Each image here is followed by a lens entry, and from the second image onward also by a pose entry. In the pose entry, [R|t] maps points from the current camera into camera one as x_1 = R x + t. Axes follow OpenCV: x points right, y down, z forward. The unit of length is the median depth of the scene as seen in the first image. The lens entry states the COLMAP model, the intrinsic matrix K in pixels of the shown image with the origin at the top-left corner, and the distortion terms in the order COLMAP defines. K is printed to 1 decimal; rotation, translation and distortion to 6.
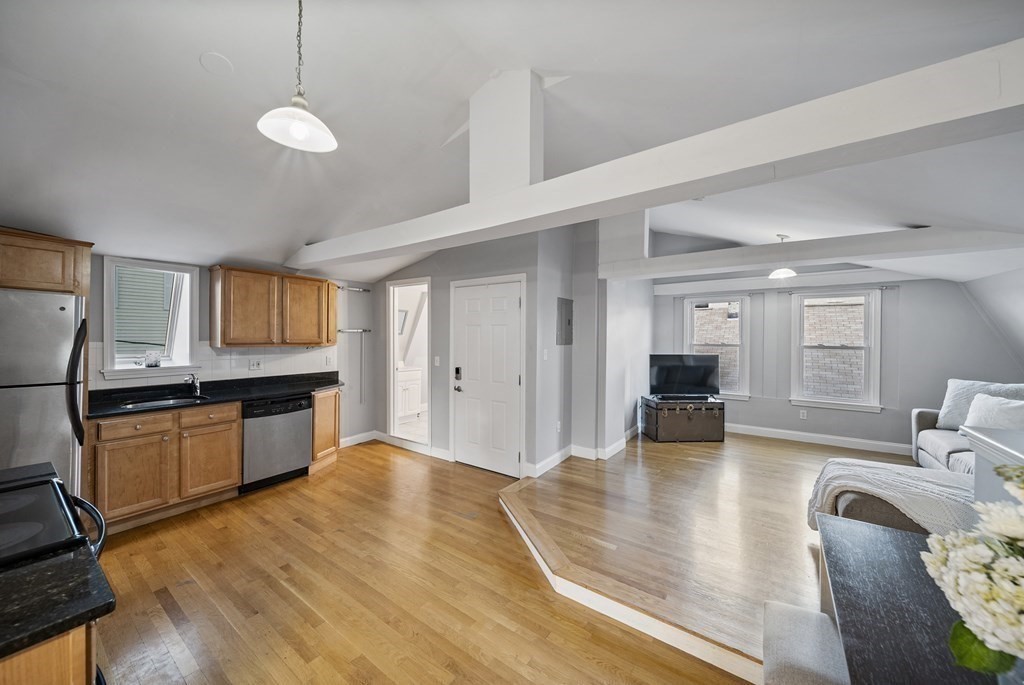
lens RADIAL K [[370.7, 0, 514.6], [0, 370.7, 338.0], [0, 0, 1]] dist [-0.000745, -0.000044]
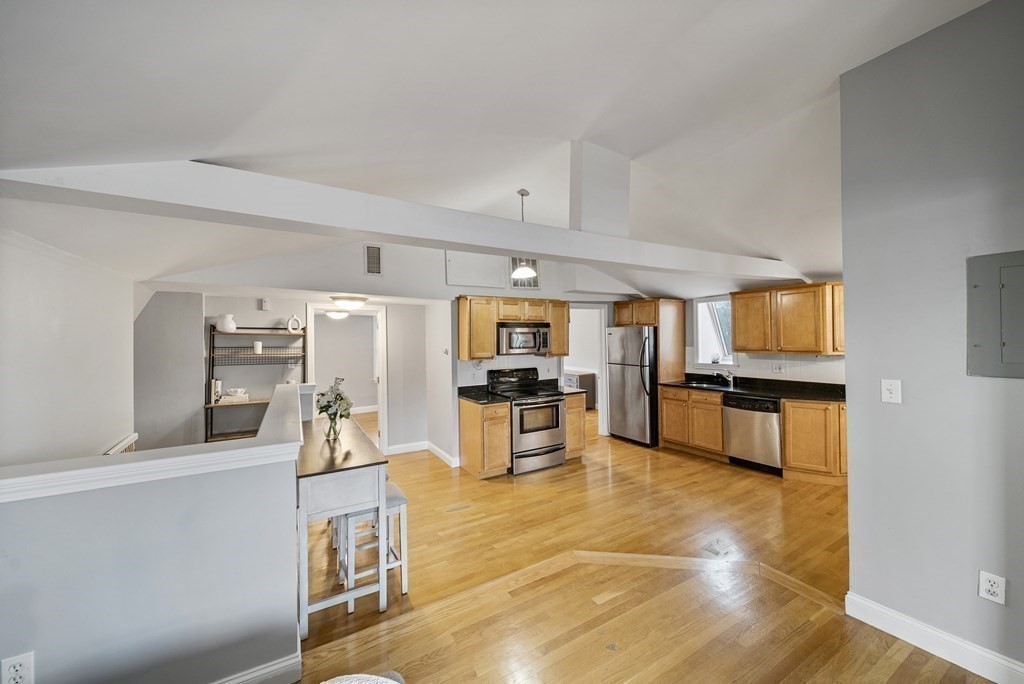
lens RADIAL K [[370.7, 0, 514.6], [0, 370.7, 337.5], [0, 0, 1]] dist [-0.000745, -0.000044]
pose [[-0.400905, -0.002187, -0.916117, 0.676558], [0.009097, 0.999938, -0.006368, -0.024500], [0.916074, -0.010887, -0.400860, 0.703498]]
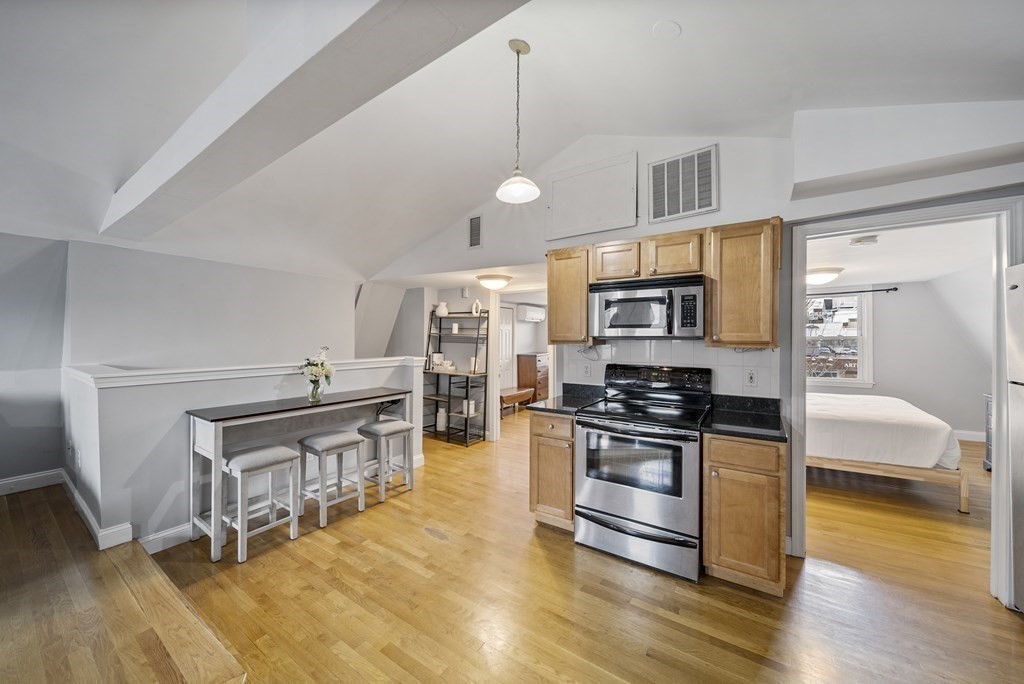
lens RADIAL K [[370.7, 0, 514.6], [0, 370.7, 337.5], [0, 0, 1]] dist [-0.000745, -0.000044]
pose [[-0.999518, -0.006876, -0.030261, -0.185774], [-0.006906, 0.999976, 0.000873, 0.020756], [0.030254, 0.001082, -0.999542, 0.892633]]
